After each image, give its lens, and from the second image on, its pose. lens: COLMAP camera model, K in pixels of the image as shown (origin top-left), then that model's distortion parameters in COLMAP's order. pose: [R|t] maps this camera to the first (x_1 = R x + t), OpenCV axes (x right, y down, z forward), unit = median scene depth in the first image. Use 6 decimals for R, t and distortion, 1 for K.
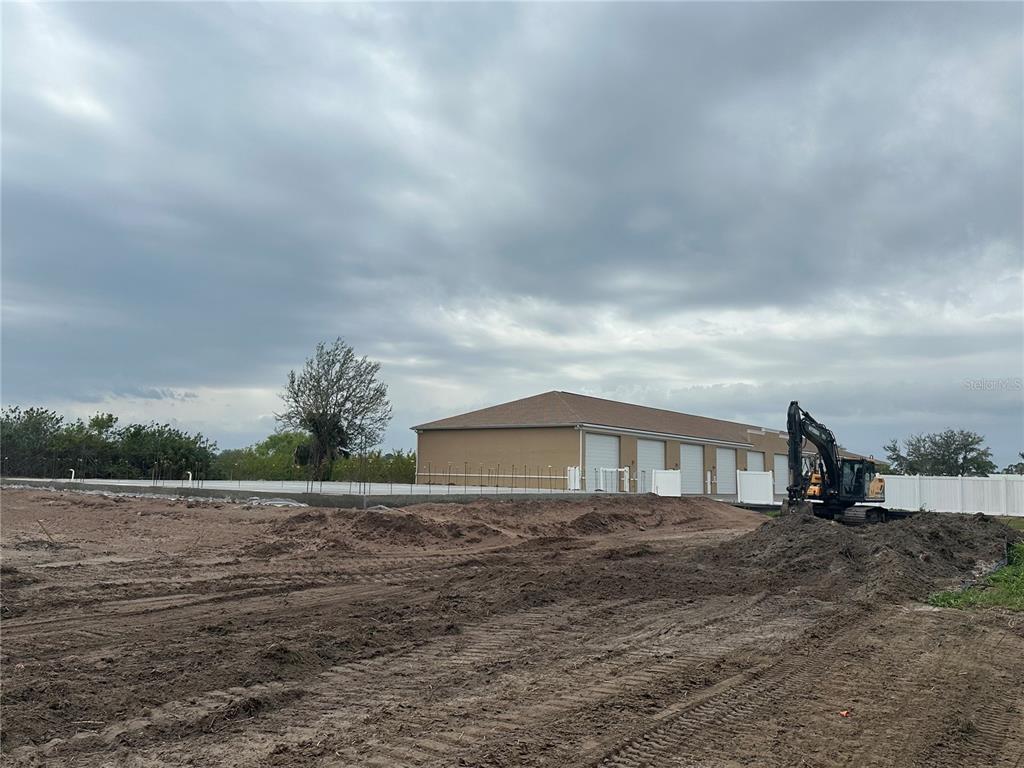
lens RADIAL K [[765.5, 0, 510.2], [0, 765.5, 387.3], [0, 0, 1]] dist [0.038725, -0.003974]
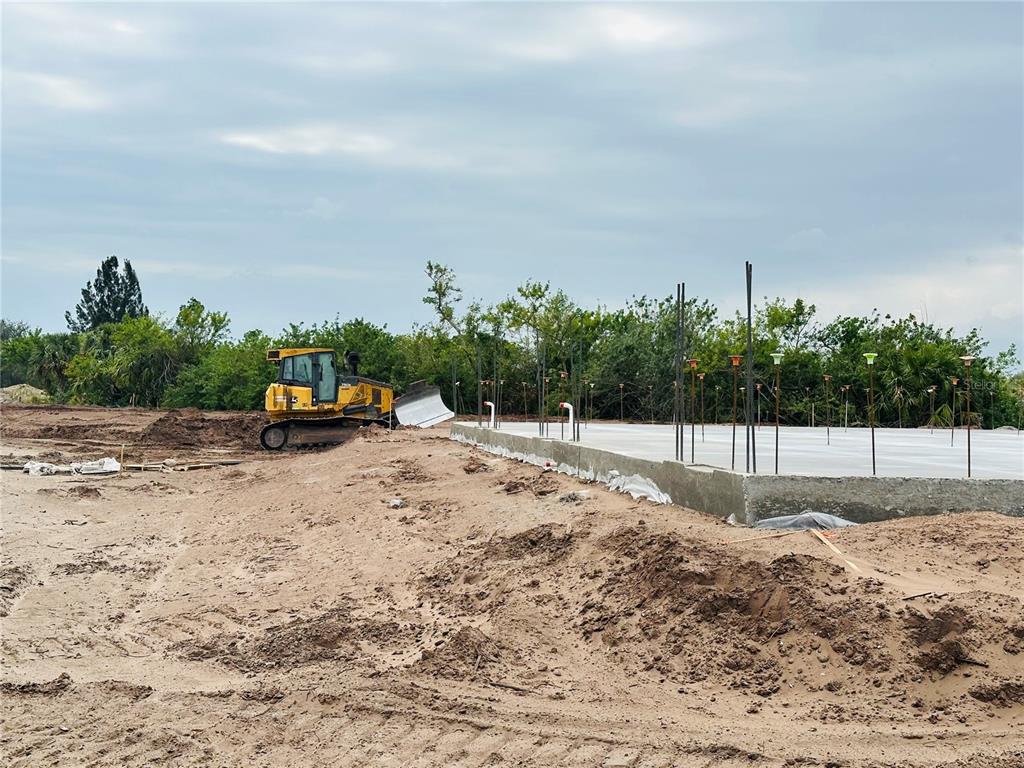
lens RADIAL K [[1495.5, 0, 511.2], [0, 1495.5, 388.1], [0, 0, 1]] dist [0.157662, 0.000000]
pose [[0.723168, -0.016203, -0.690482, 0.043801], [0.079516, 0.995030, 0.059931, 0.022484], [0.686079, -0.098245, 0.720863, 0.176493]]
